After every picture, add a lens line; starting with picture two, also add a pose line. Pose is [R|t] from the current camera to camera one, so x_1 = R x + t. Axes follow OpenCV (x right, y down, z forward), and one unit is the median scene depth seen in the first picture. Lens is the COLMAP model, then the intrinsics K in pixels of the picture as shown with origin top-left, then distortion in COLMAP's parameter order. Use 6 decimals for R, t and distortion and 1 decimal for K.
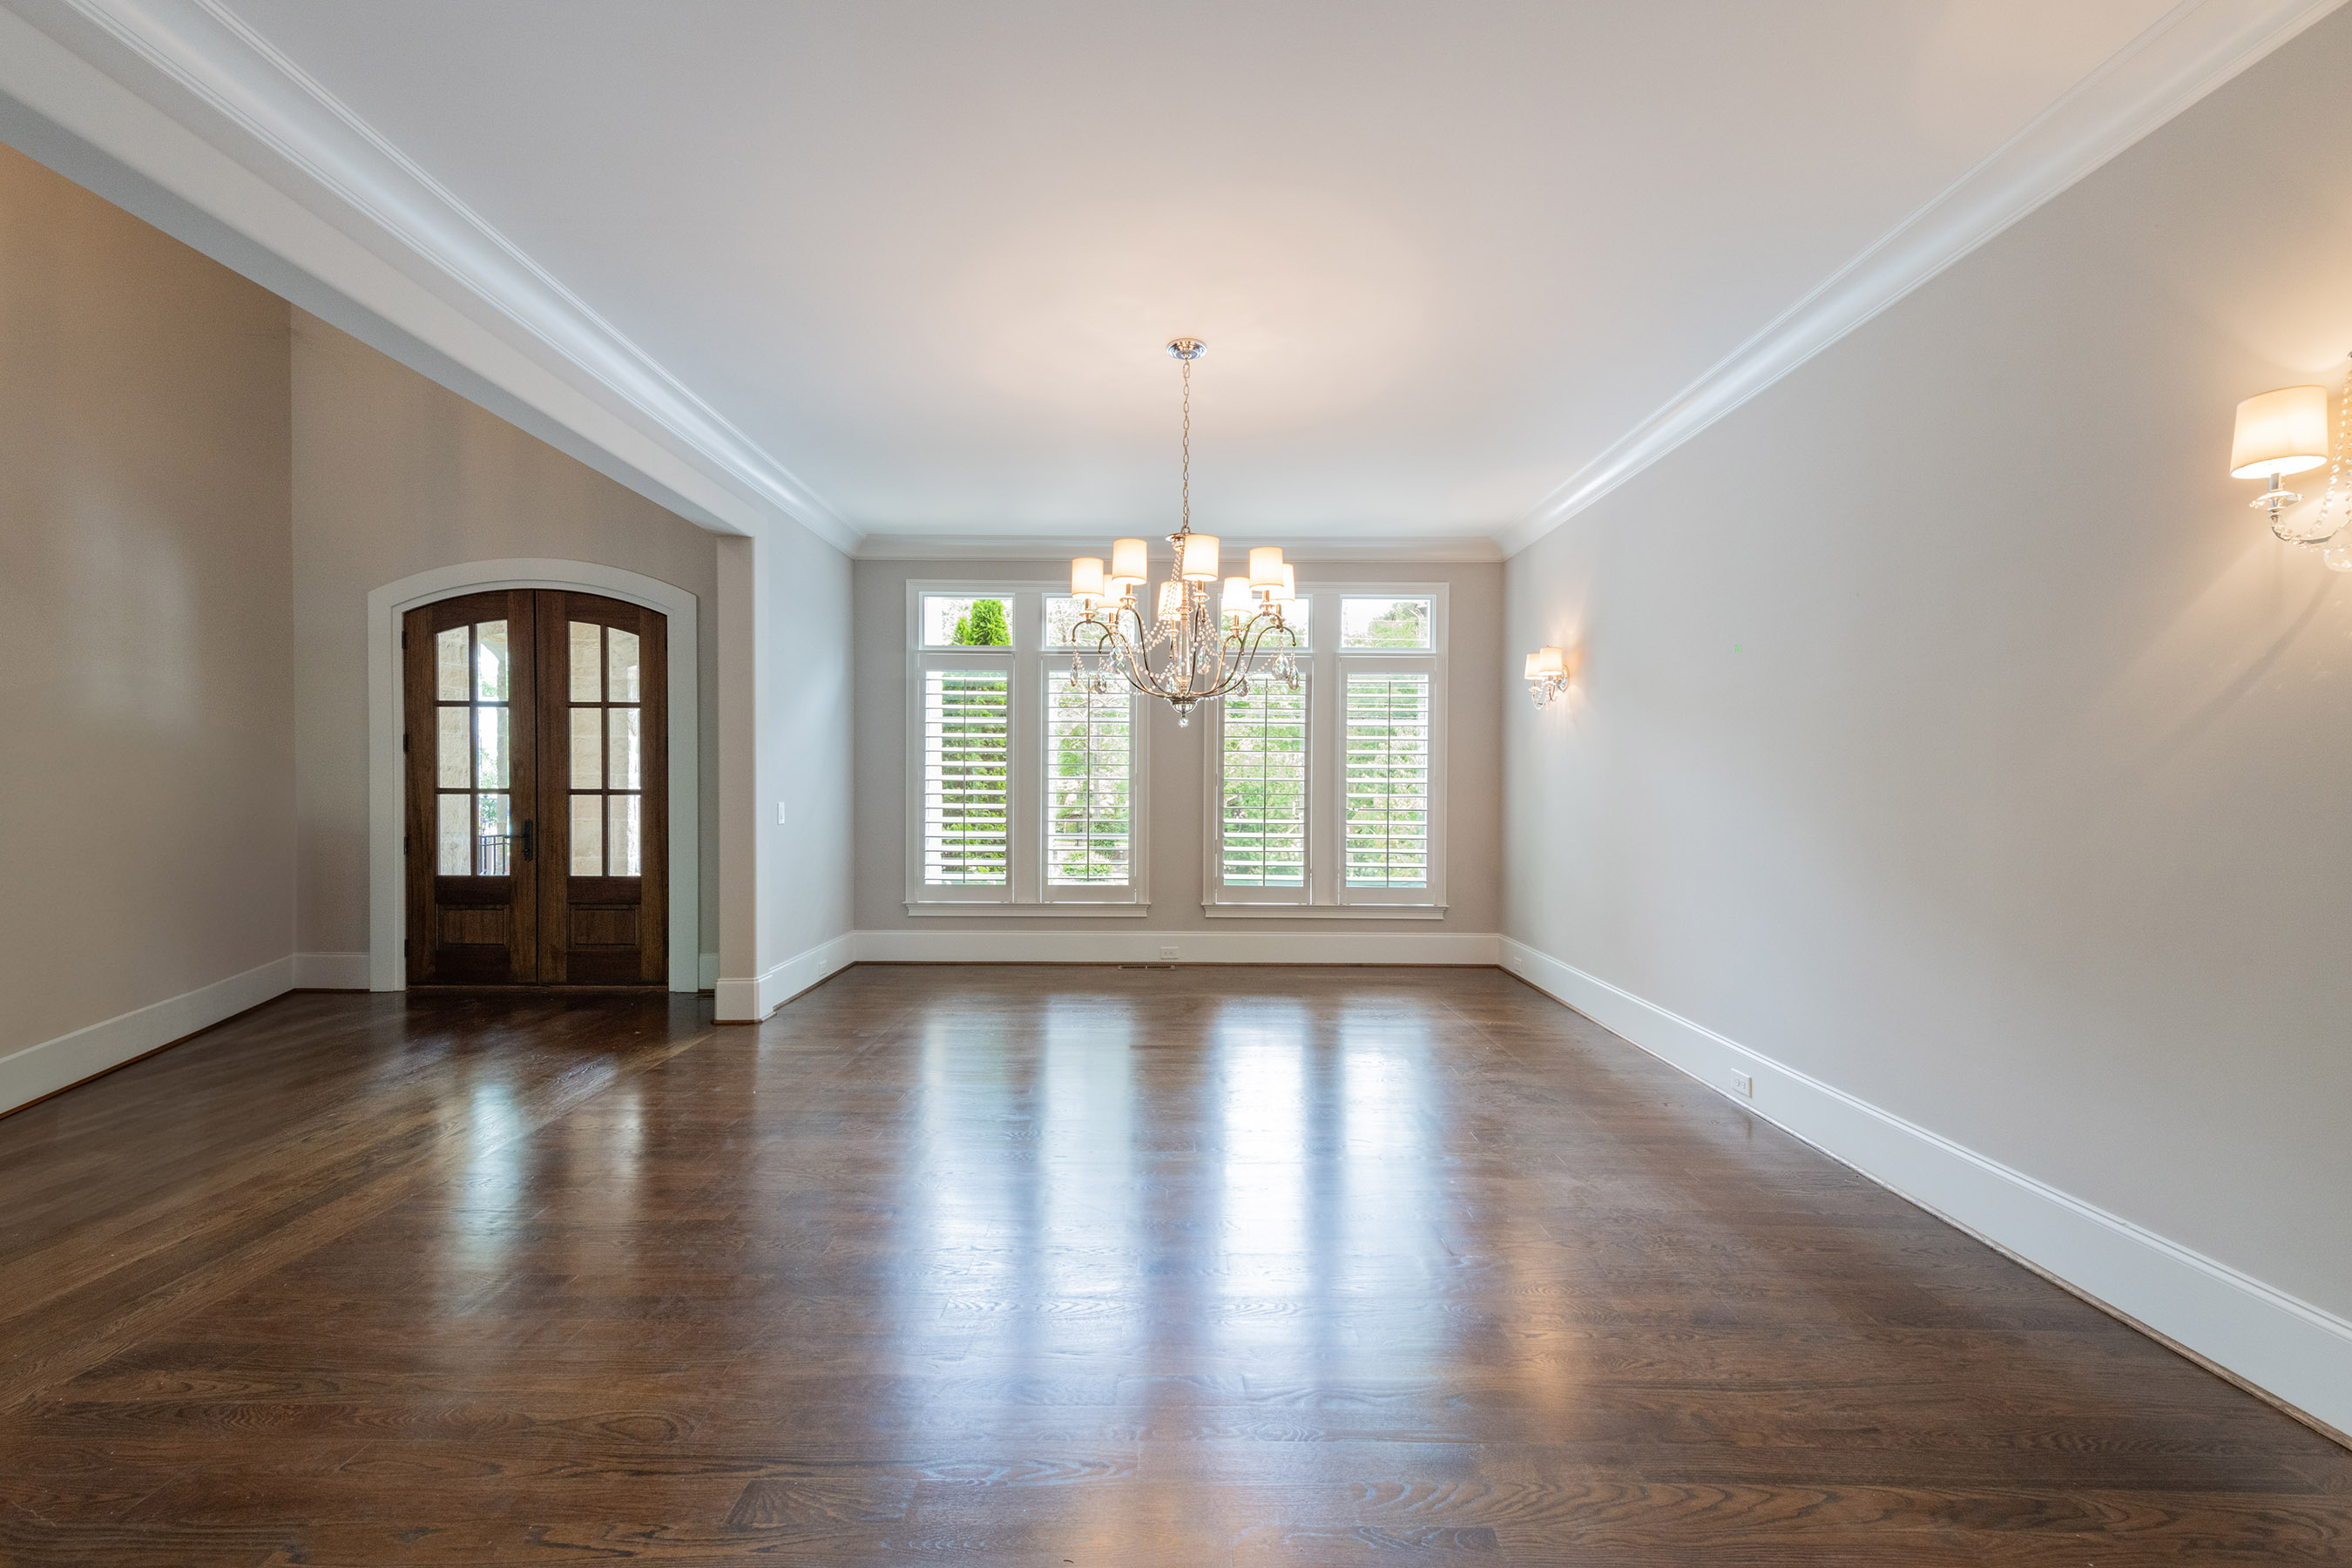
lens RADIAL K [[943.0, 0, 1176.0], [0, 943.0, 784.0], [0, 0, 1]] dist [0.016503, 0.000022]
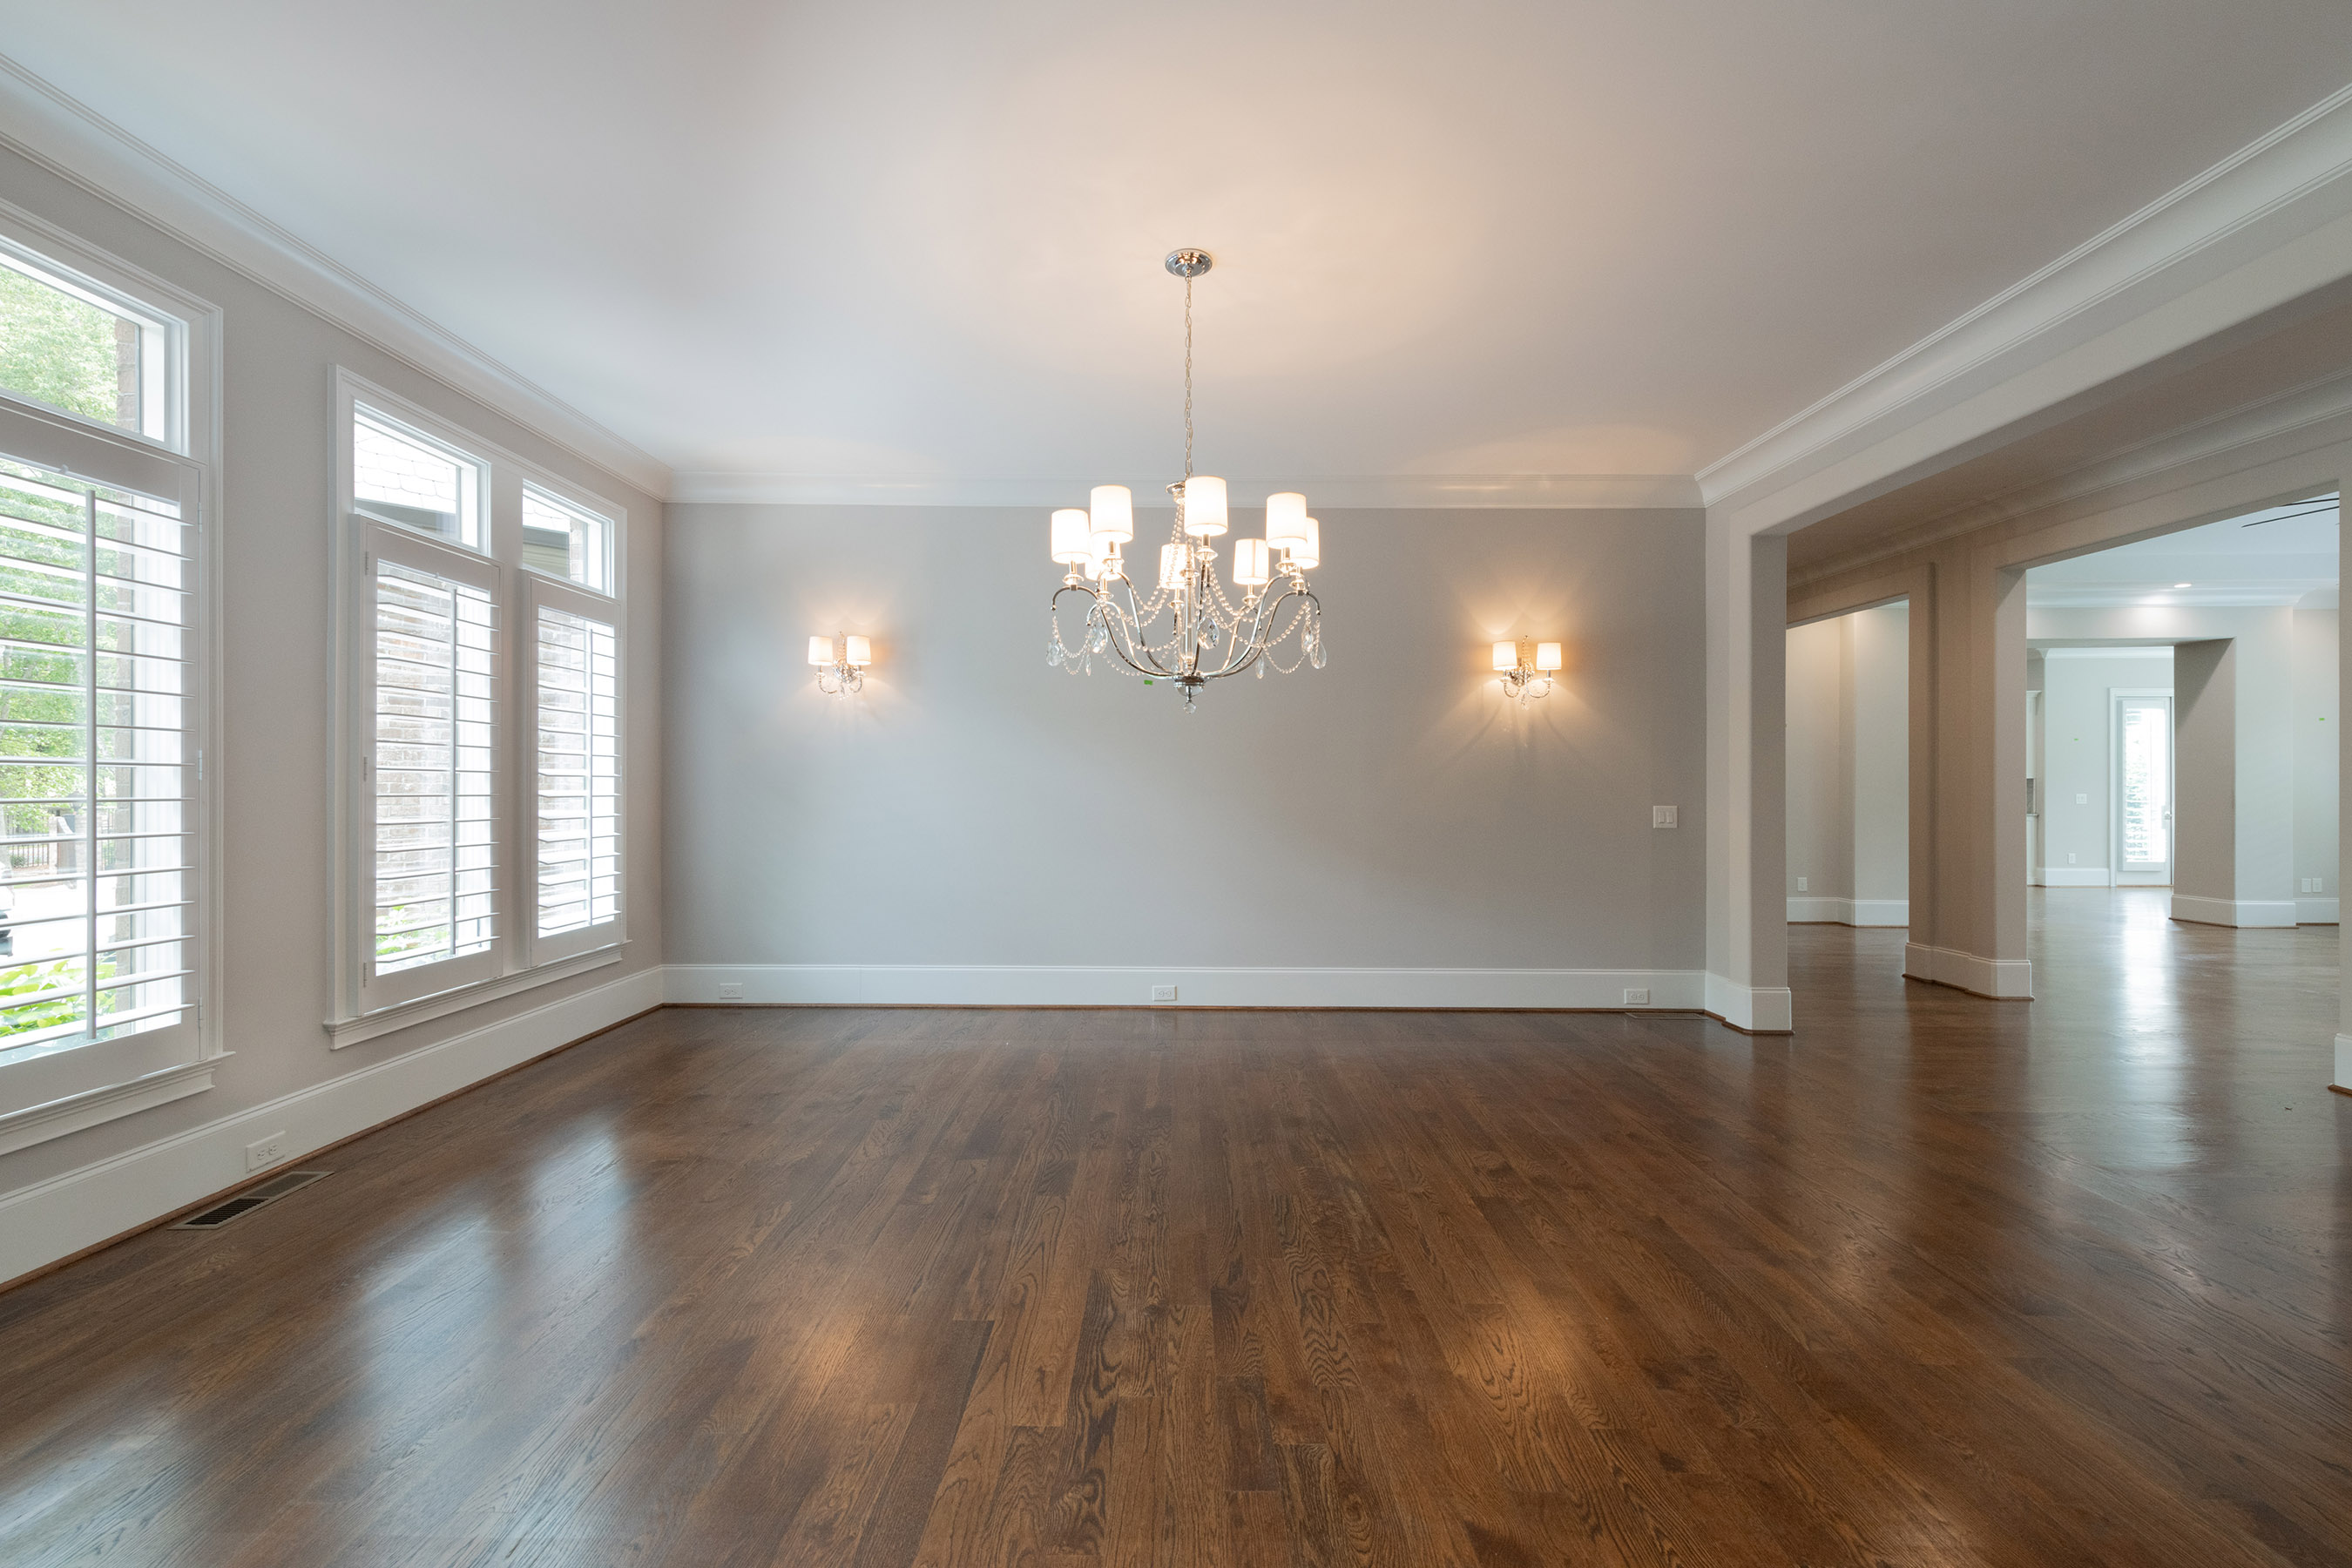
lens RADIAL K [[943.0, 0, 1176.0], [0, 943.0, 784.0], [0, 0, 1]] dist [0.016503, 0.000022]
pose [[0.001087, -0.000822, 0.999999, -0.467397], [-0.003378, 0.999994, 0.000825, 0.001585], [-0.999994, -0.003379, 0.001084, 0.567217]]
